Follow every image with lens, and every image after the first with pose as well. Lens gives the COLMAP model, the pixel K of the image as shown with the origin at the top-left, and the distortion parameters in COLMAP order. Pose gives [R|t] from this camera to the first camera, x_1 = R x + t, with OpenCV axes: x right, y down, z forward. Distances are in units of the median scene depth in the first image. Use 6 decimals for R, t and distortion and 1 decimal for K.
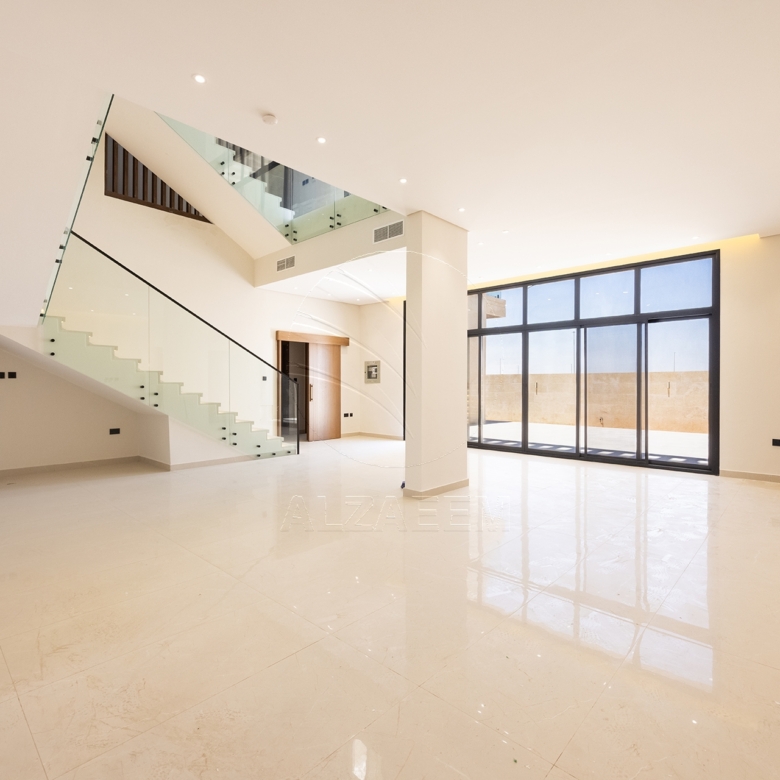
lens RADIAL K [[454.3, 0, 394.9], [0, 454.3, 384.3], [0, 0, 1]] dist [0.000145, -0.000075]
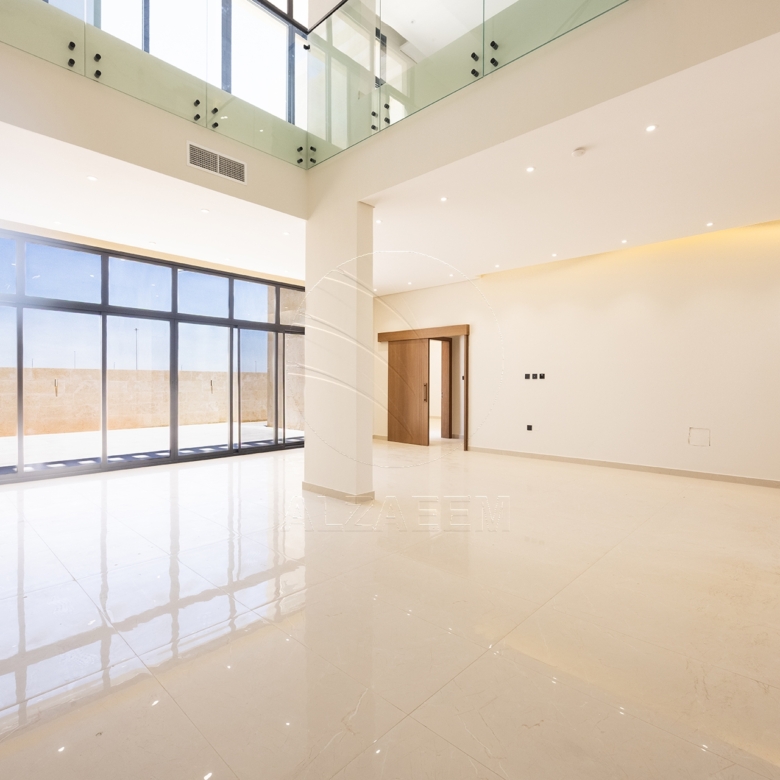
lens RADIAL K [[455.6, 0, 390.0], [0, 455.6, 390.0], [0, 0, 1]] dist [-0.003414, 0.000952]
pose [[0.015685, -0.013943, 0.999780, -0.618035], [-0.003486, 0.999896, 0.013999, 0.001525], [-0.999871, -0.003705, 0.015635, 0.624662]]
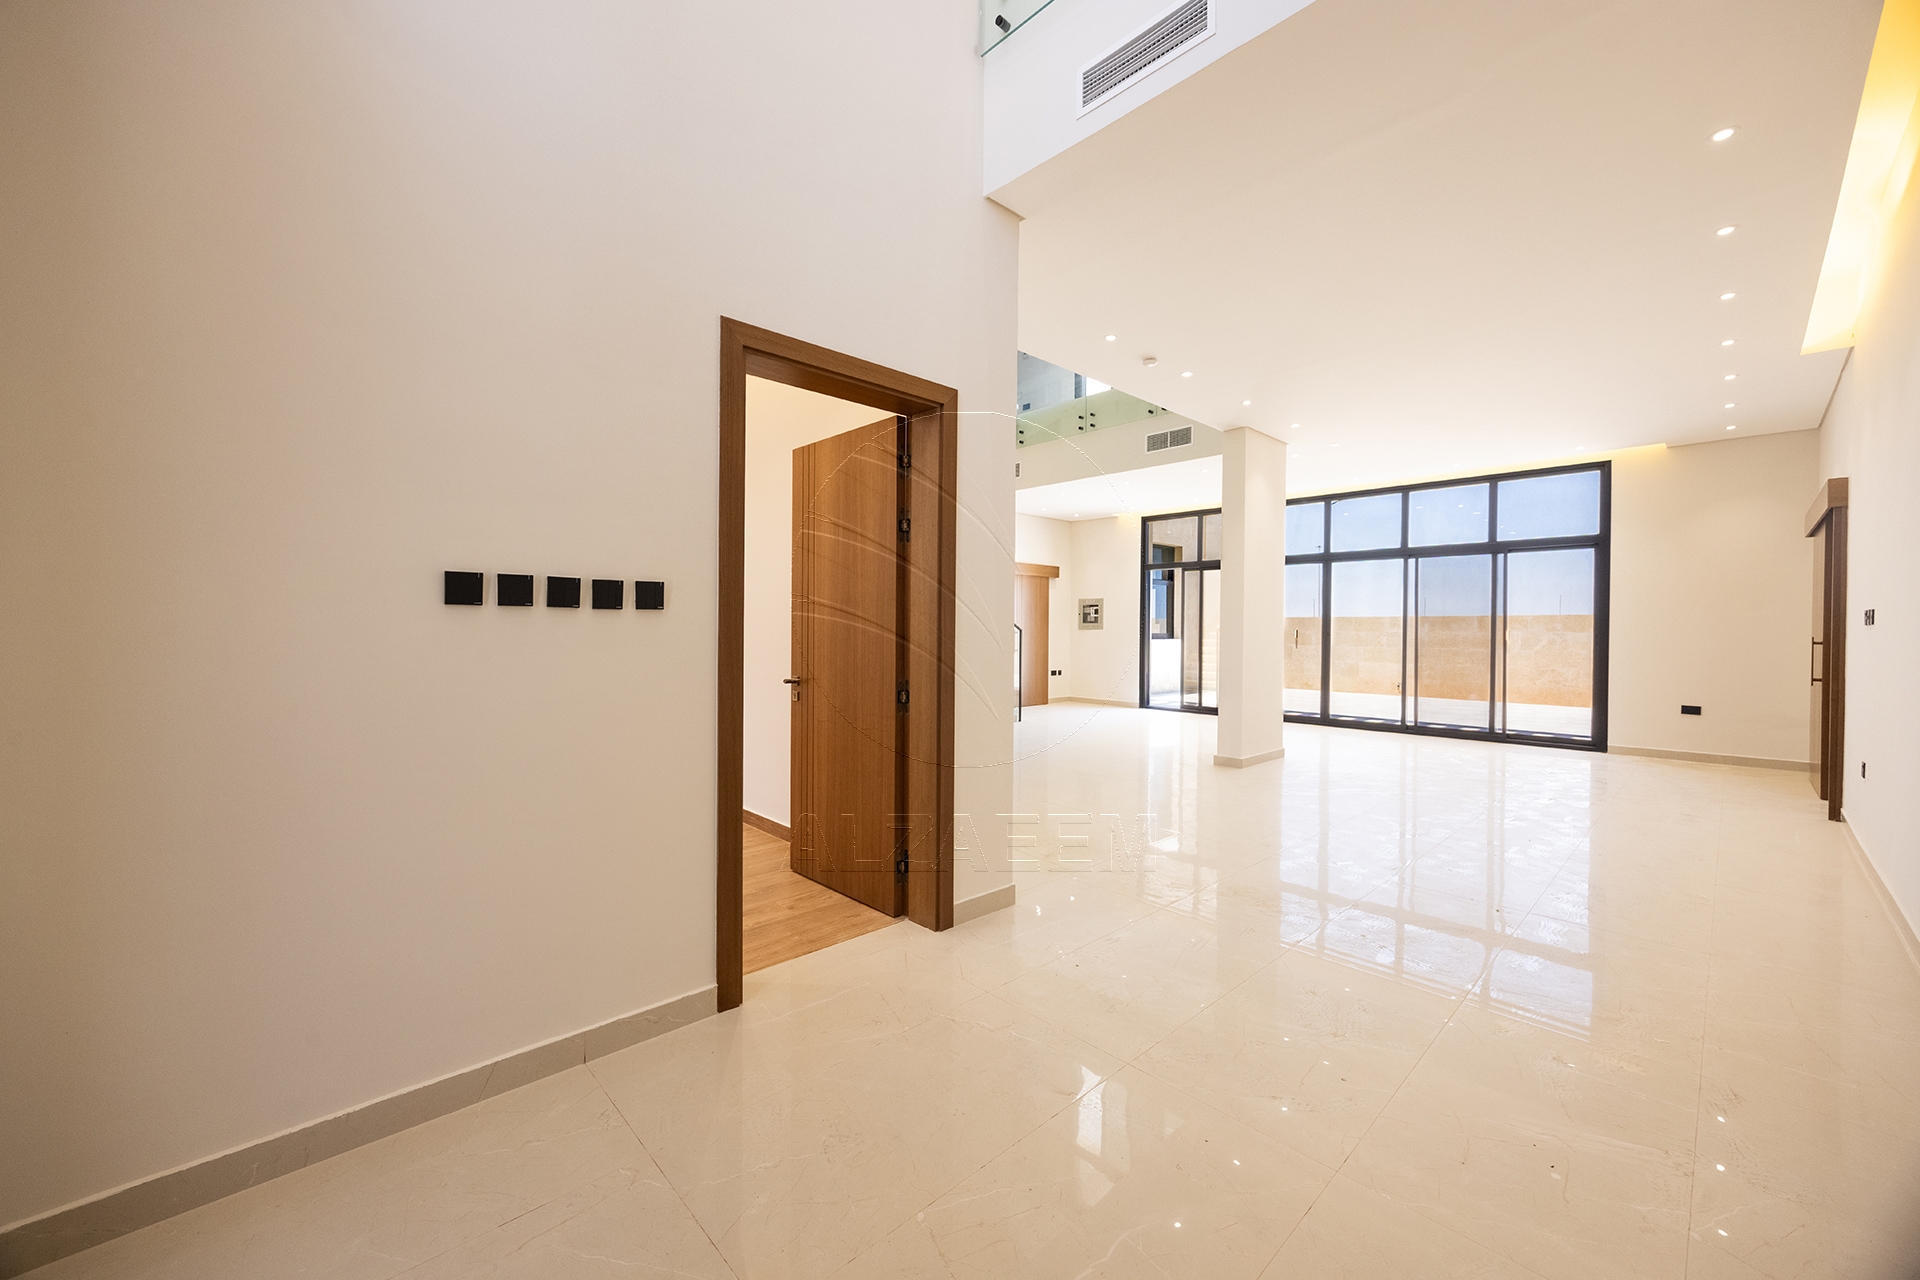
lens RADIAL K [[740.4, 0, 962.6], [0, 740.4, 631.5], [0, 0, 1]] dist [0.000325, -0.000096]
pose [[0.997691, 0.008249, -0.067407, -0.245113], [-0.008136, 0.999965, 0.001948, 0.000692], [0.067420, -0.001395, 0.997724, -0.272800]]
